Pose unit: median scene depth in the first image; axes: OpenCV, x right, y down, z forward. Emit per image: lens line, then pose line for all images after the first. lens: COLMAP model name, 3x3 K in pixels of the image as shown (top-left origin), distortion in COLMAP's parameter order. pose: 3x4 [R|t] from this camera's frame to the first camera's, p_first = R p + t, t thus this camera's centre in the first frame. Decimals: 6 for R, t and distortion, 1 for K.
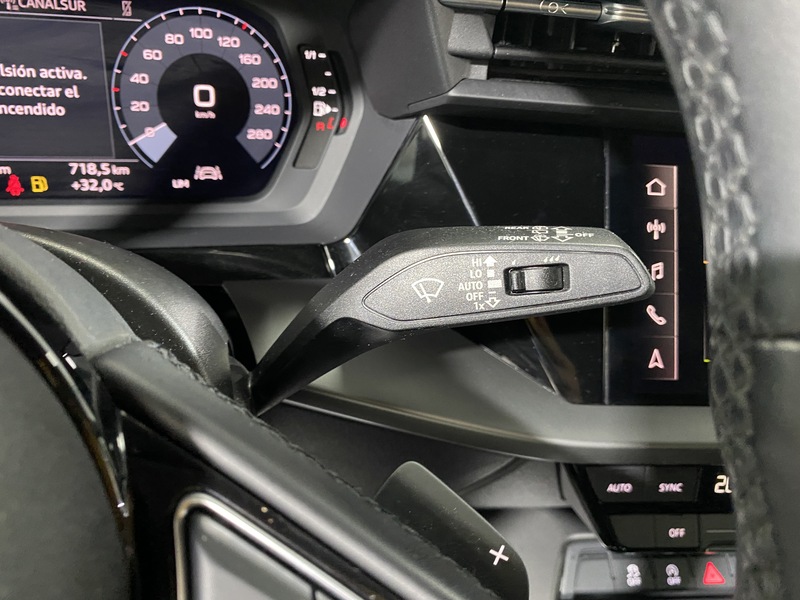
lens RADIAL K [[619.7, 0, 388.3], [0, 619.7, 305.4], [0, 0, 1]] dist [0.006416, -0.008705]
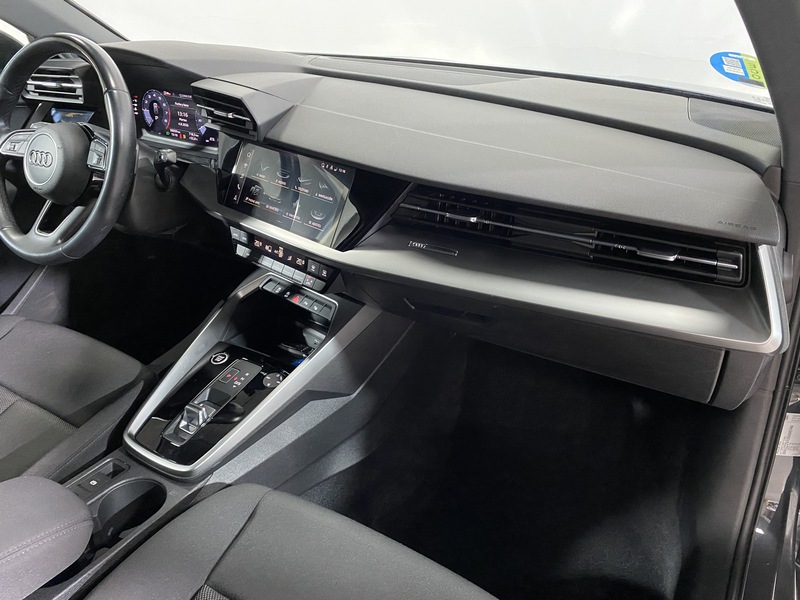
lens RADIAL K [[648.3, 0, 408.7], [0, 648.3, 300.0], [0, 0, 1]] dist [0.036237, -0.059670]
pose [[0.693108, 0.277019, -0.665479, 3.774764], [-0.278424, 0.954443, 0.107322, -0.037885], [0.664892, 0.110900, 0.738661, -1.132688]]
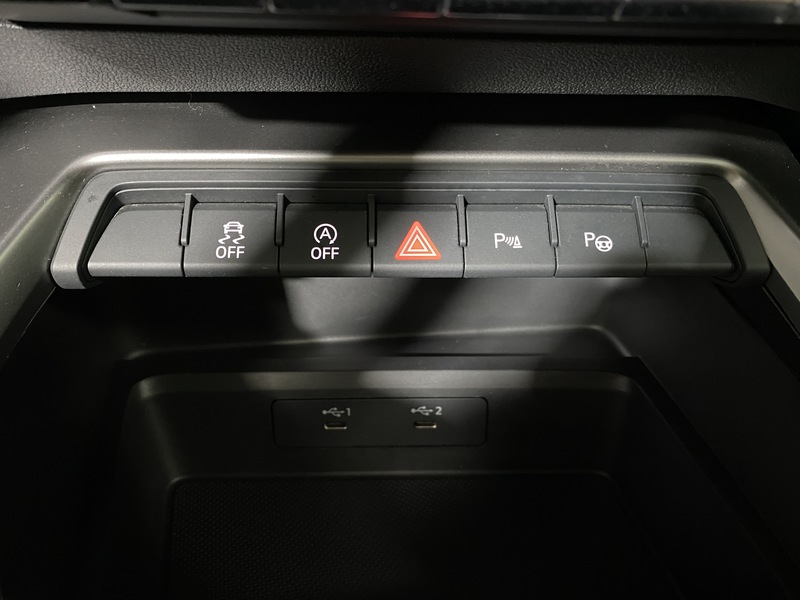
lens RADIAL K [[633.1, 0, 408.4], [0, 633.1, 299.4], [0, 0, 1]] dist [0.014989, -0.023933]
pose [[0.998630, -0.006389, -0.051926, 0.706548], [0.014492, 0.987461, 0.157199, 0.526071], [0.050271, -0.157736, 0.986201, 0.715998]]
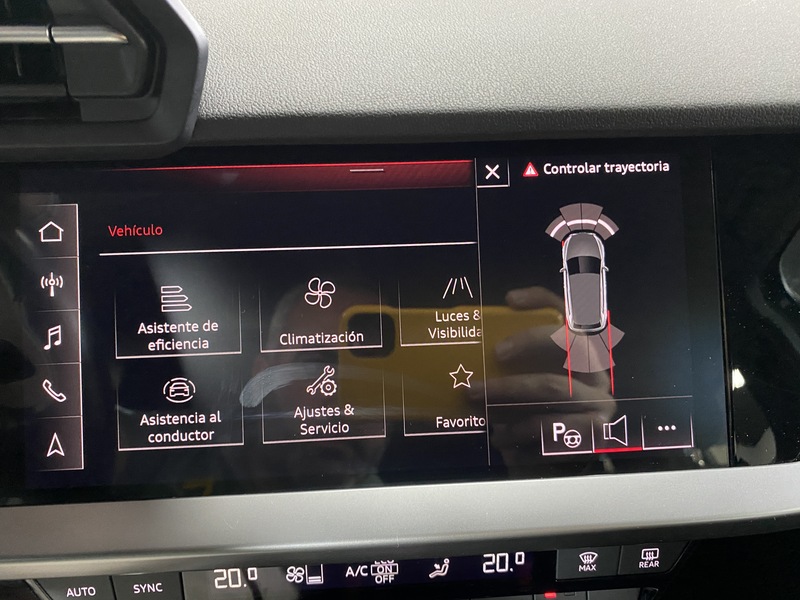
lens RADIAL K [[633.1, 0, 393.3], [0, 633.1, 311.4], [0, 0, 1]] dist [0.014989, -0.023933]
pose [[0.996726, -0.065409, -0.047538, 0.854822], [0.066298, 0.997649, 0.017373, -0.067840], [0.046290, -0.020468, 0.998718, 0.180922]]
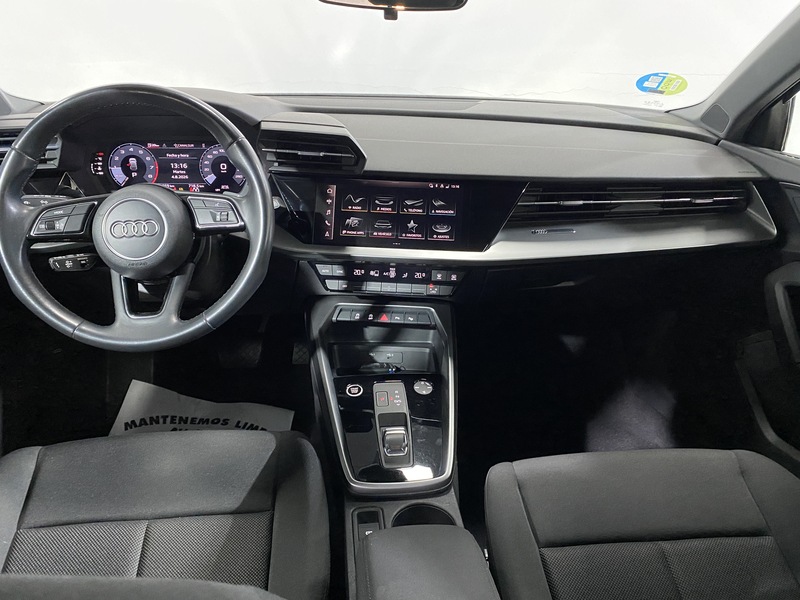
lens RADIAL K [[648.3, 0, 420.2], [0, 648.3, 317.1], [0, 0, 1]] dist [0.036237, -0.059670]
pose [[0.990437, 0.023853, -0.135890, 1.484324], [-0.024817, 0.999677, -0.005400, 0.582028], [0.135717, 0.008721, 0.990709, -2.816528]]
